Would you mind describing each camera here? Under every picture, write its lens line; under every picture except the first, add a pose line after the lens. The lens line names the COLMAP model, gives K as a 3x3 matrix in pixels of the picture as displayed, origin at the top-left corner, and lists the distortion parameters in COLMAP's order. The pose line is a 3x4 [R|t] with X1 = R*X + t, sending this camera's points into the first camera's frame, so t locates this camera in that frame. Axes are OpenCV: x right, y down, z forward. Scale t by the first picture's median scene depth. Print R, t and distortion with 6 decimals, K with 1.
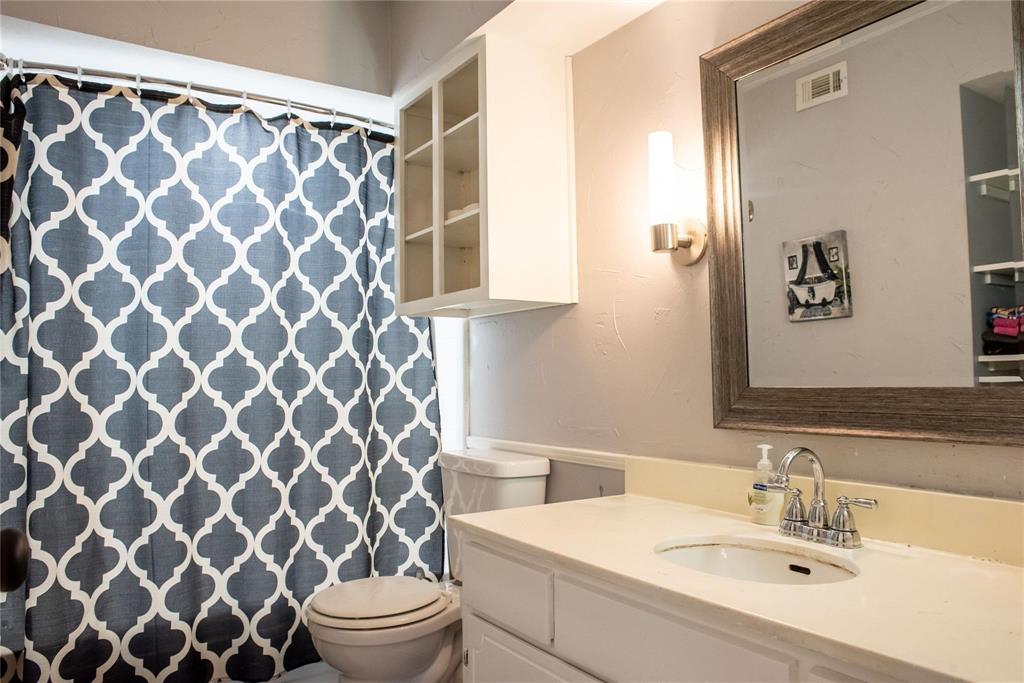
lens RADIAL K [[708.9, 0, 512.0], [0, 708.9, 341.5], [0, 0, 1]] dist [-0.084356, 0.072150]
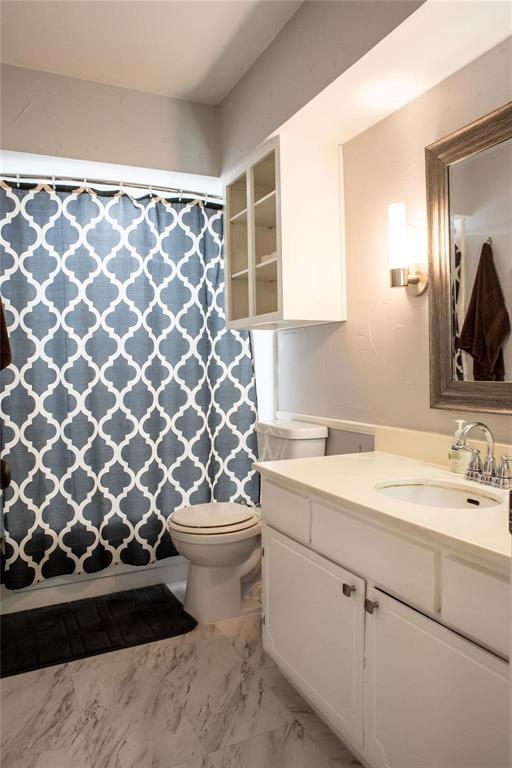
lens RADIAL K [[531.7, 0, 256.0], [0, 531.7, 384.0], [0, 0, 1]] dist [-0.084356, 0.072150]
pose [[0.989896, 0.000876, -0.141791, 0.063446], [0.011310, 0.996307, 0.085112, -0.019669], [0.141342, -0.085855, 0.986231, -0.105901]]
